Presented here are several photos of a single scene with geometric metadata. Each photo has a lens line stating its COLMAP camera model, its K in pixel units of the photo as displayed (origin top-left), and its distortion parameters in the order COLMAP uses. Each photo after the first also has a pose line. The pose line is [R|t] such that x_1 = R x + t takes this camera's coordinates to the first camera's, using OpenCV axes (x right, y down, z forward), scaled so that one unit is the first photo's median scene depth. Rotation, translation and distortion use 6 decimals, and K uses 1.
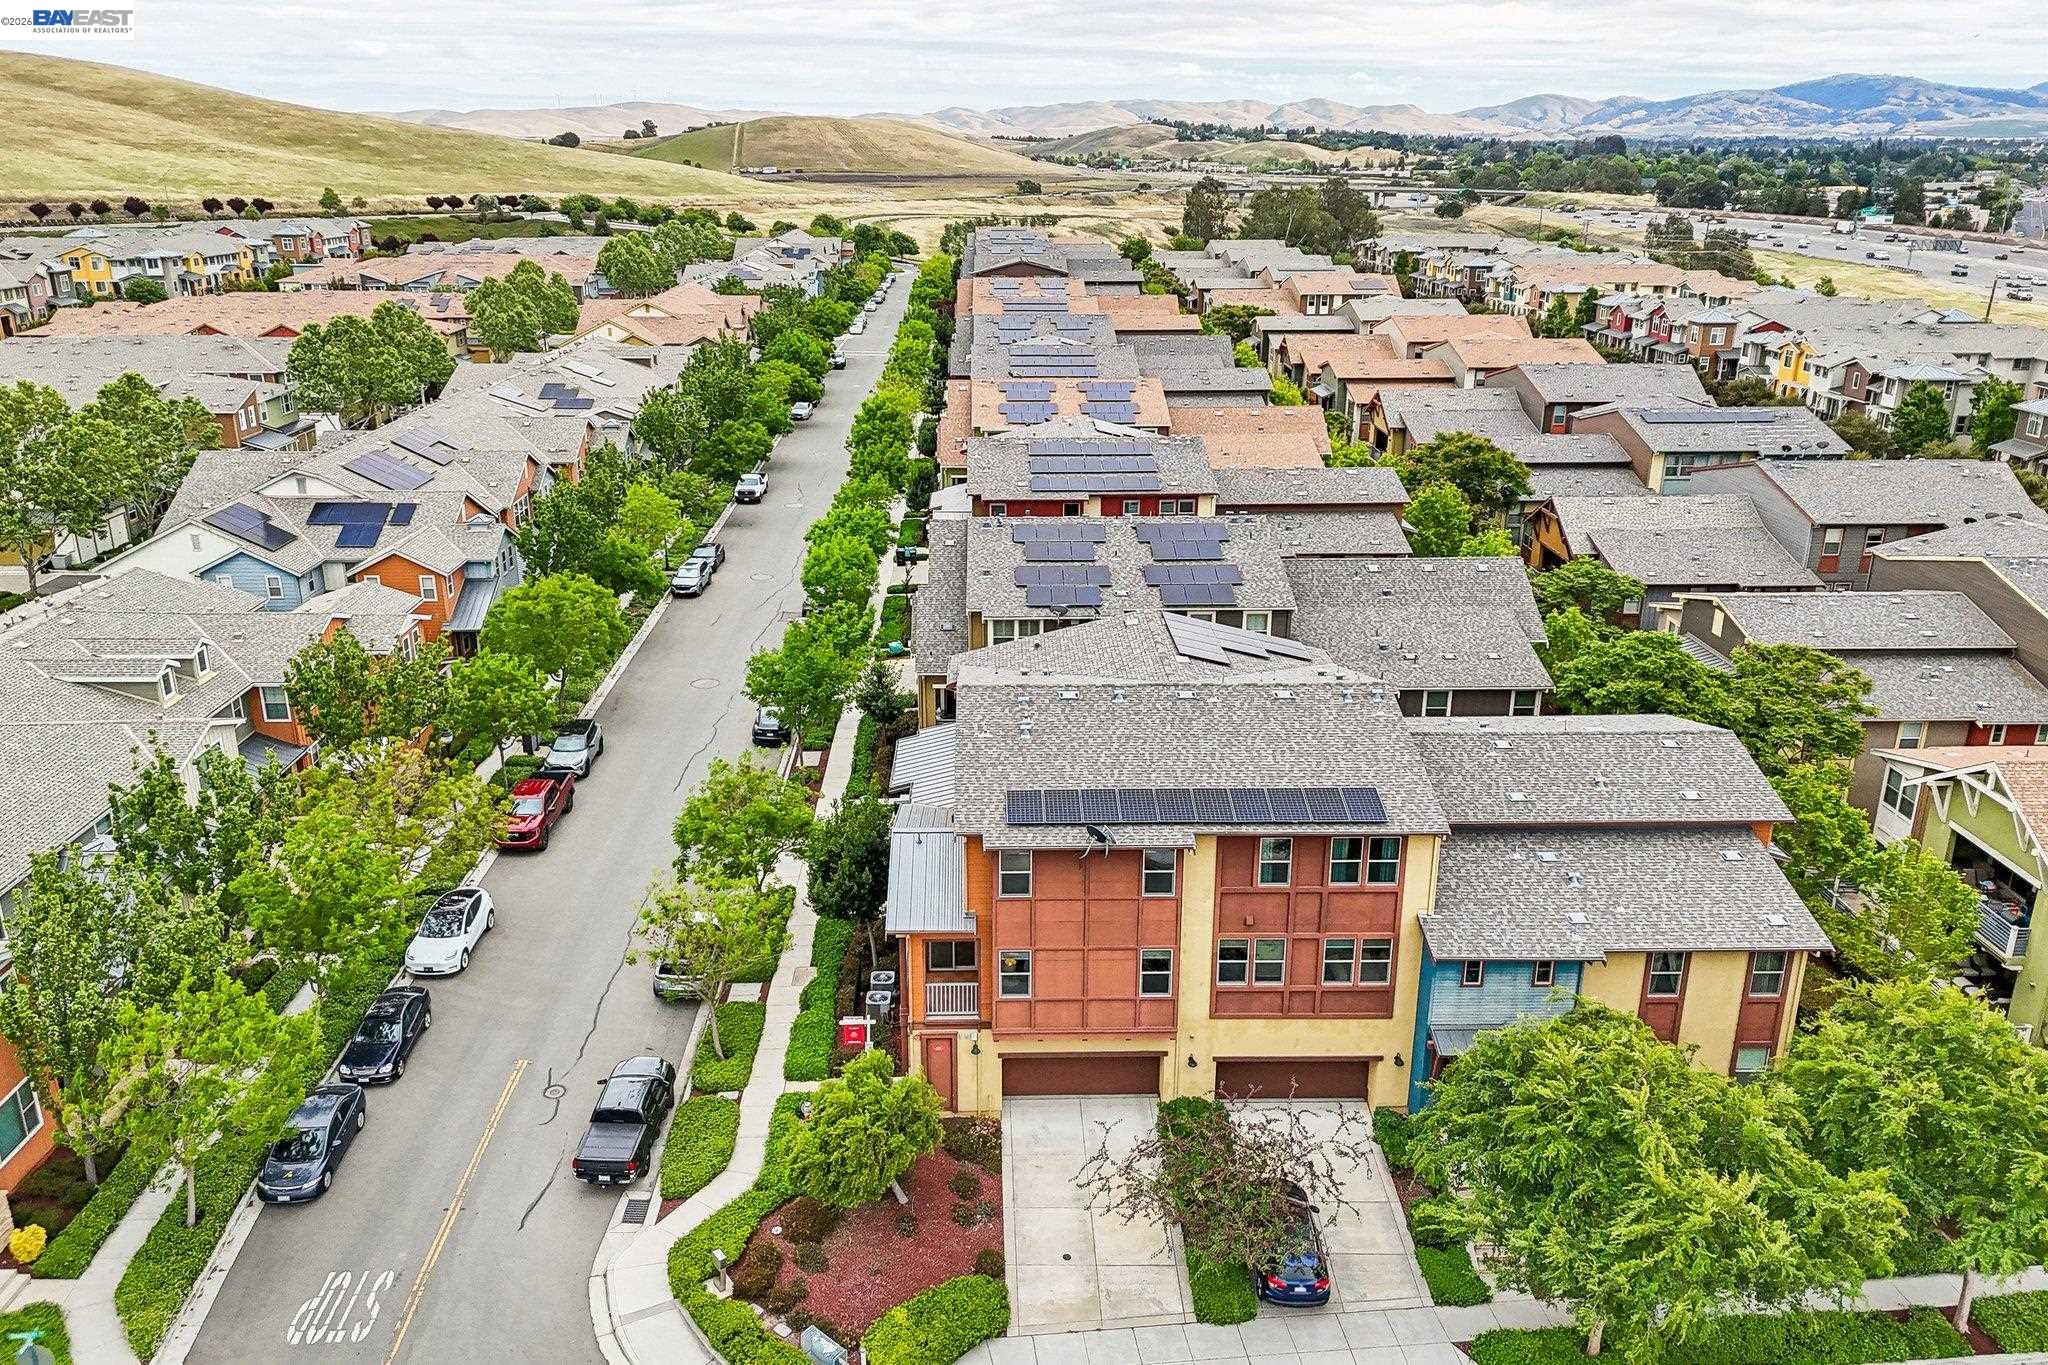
lens RADIAL K [[1494.6, 0, 1024.0], [0, 1494.6, 682.5], [0, 0, 1]] dist [0.054558, -0.055933]
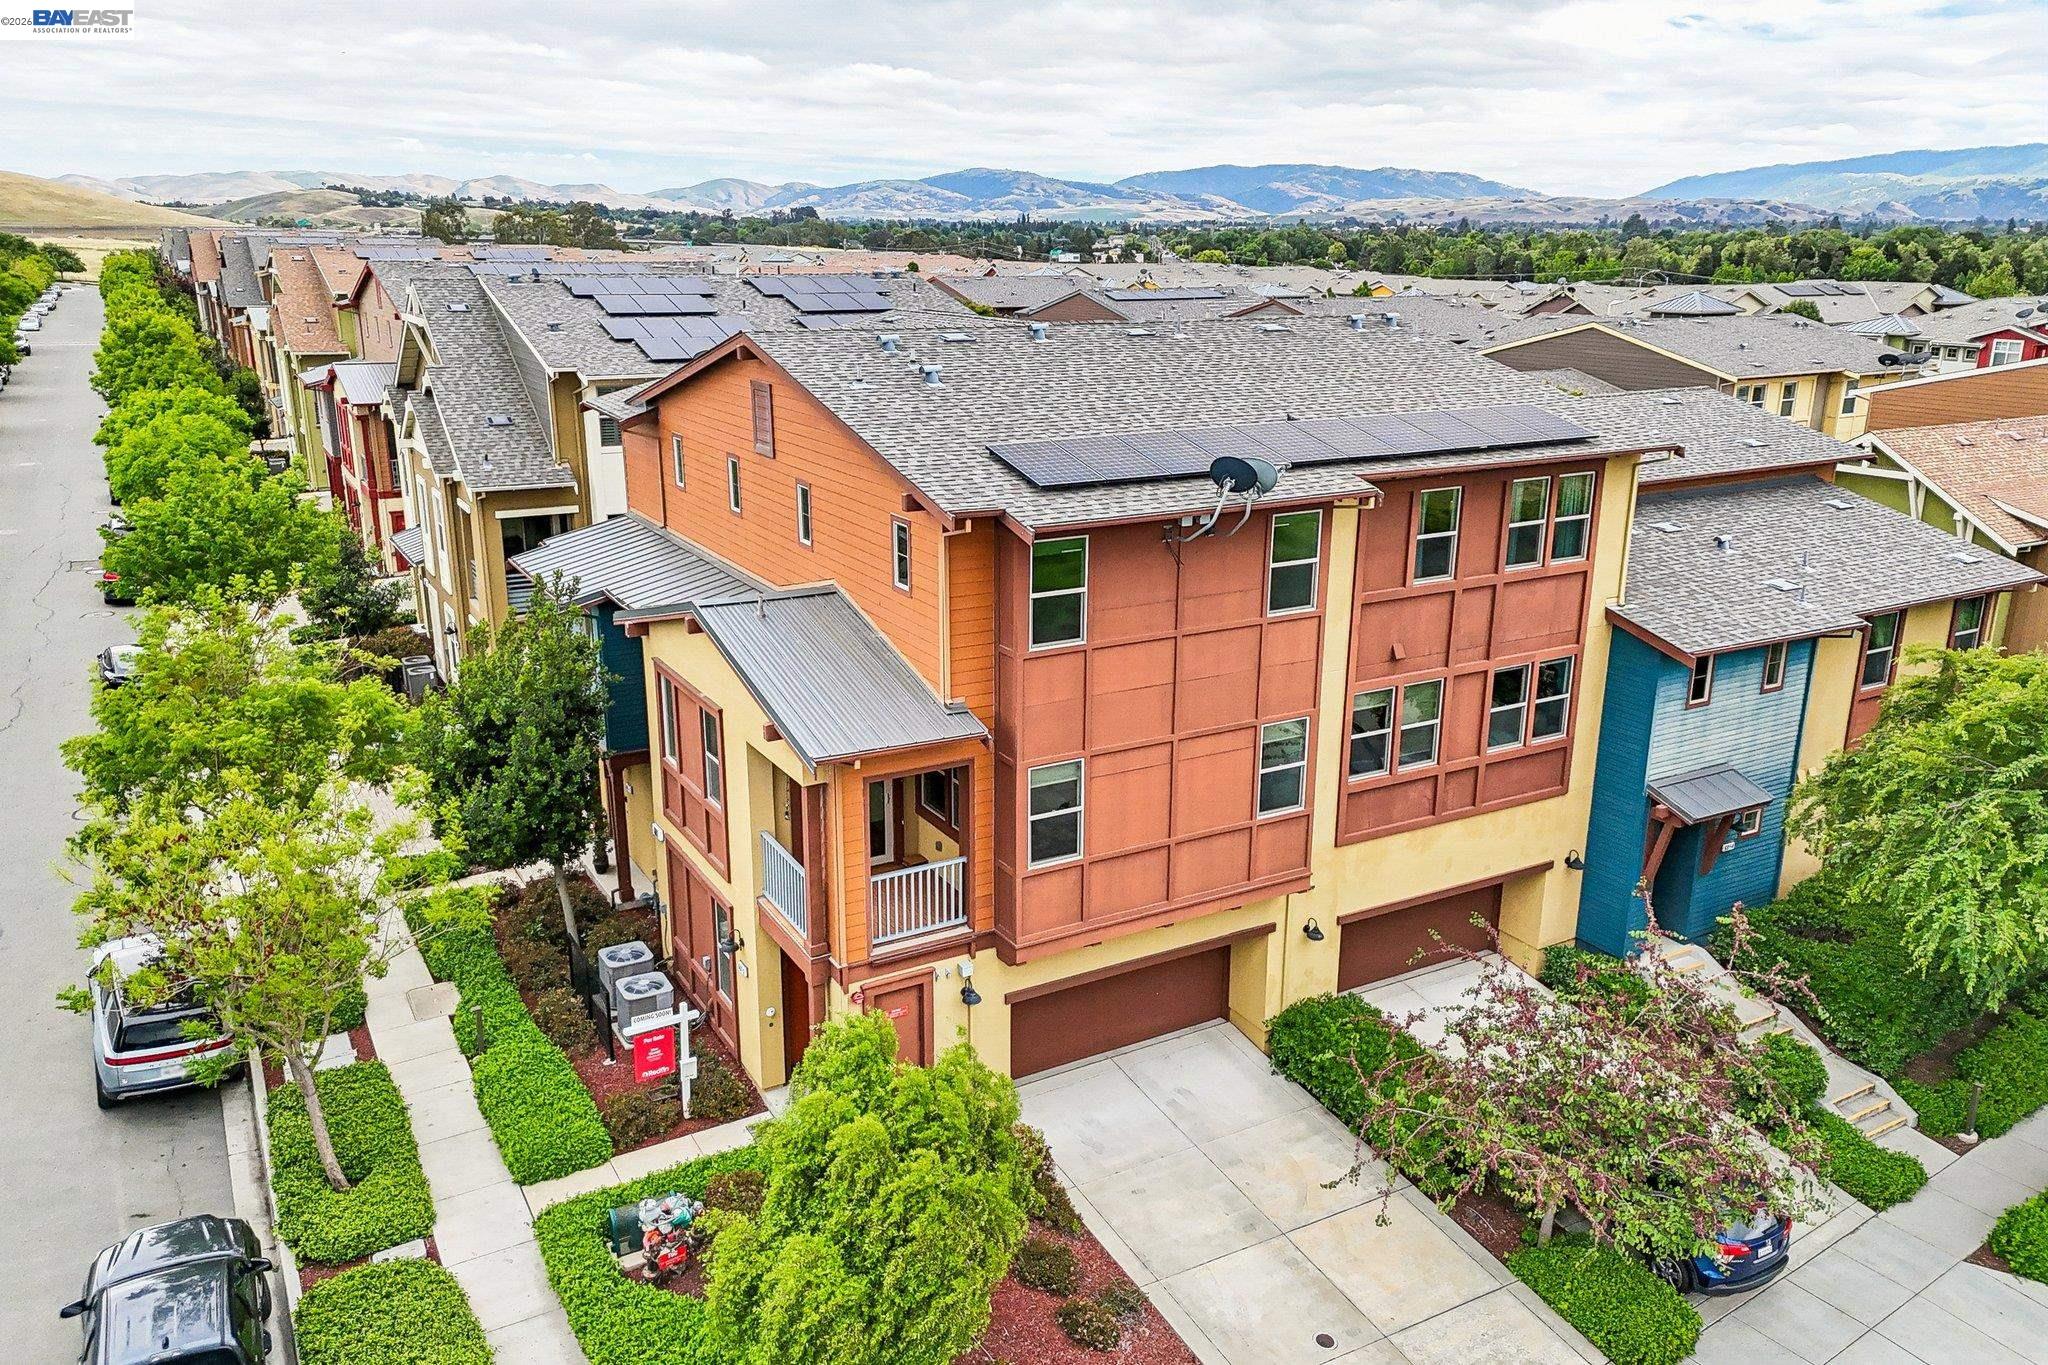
lens RADIAL K [[1494.6, 0, 1024.0], [0, 1494.6, 682.5], [0, 0, 1]] dist [0.054558, -0.055933]
pose [[0.880933, -0.131361, 0.454645, -0.229059], [0.150969, 0.988514, -0.006910, 0.150900], [-0.448515, 0.074725, 0.890646, 0.552310]]
